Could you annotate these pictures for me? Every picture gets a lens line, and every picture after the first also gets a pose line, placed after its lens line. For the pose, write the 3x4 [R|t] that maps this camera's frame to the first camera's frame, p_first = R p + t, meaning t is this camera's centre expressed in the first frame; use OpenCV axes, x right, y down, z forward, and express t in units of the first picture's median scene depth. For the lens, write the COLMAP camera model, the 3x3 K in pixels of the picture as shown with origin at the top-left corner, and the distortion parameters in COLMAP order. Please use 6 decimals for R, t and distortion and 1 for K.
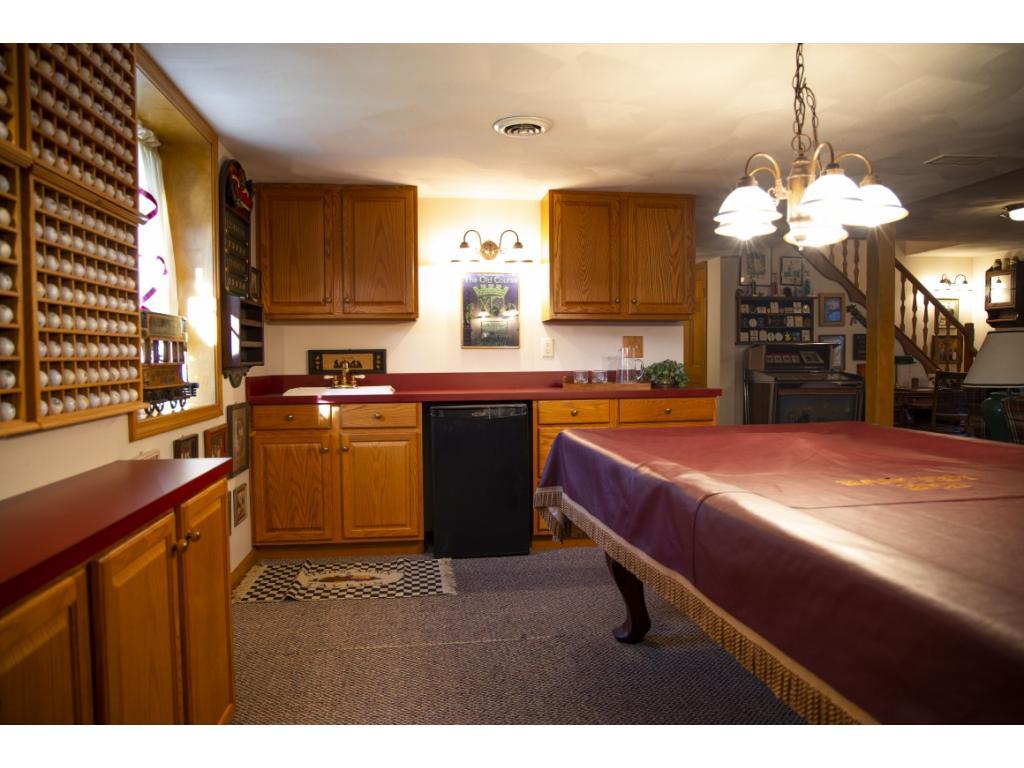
lens RADIAL K [[700.3, 0, 511.2], [0, 700.3, 387.6], [0, 0, 1]] dist [-0.096523, 0.072015]
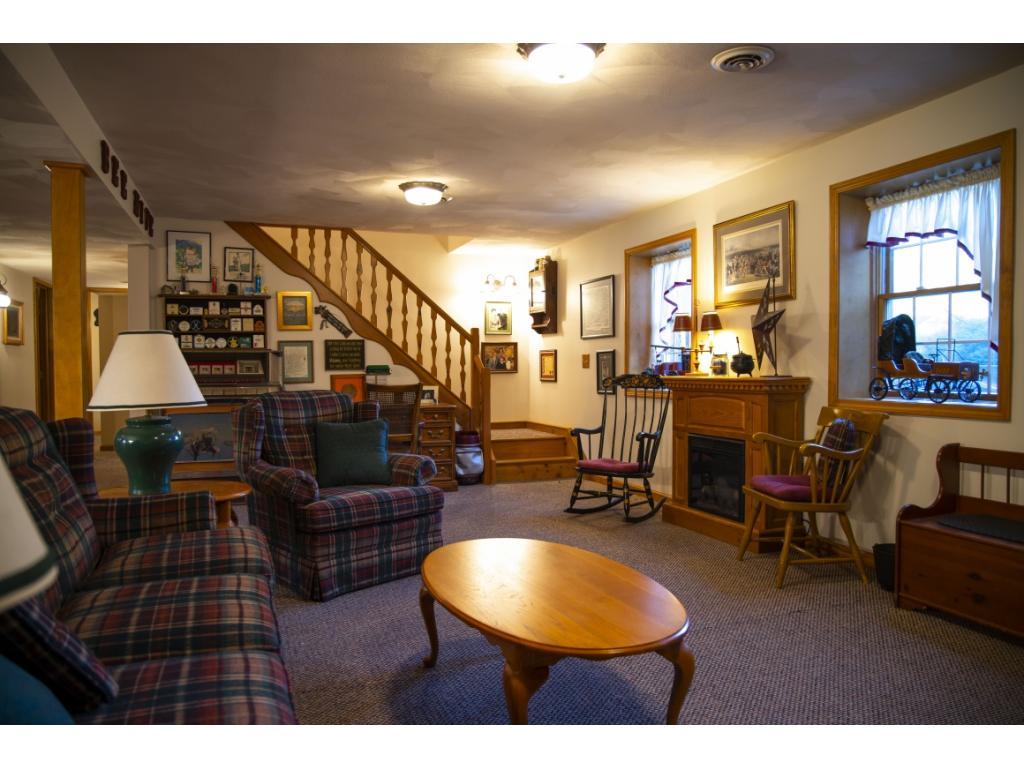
lens RADIAL K [[700.3, 0, 511.2], [0, 700.3, 387.6], [0, 0, 1]] dist [-0.096523, 0.072015]
pose [[0.972815, -0.007328, 0.231466, 0.534788], [0.009714, 0.999911, -0.009170, -0.008607], [-0.231378, 0.011169, 0.972800, 0.108263]]
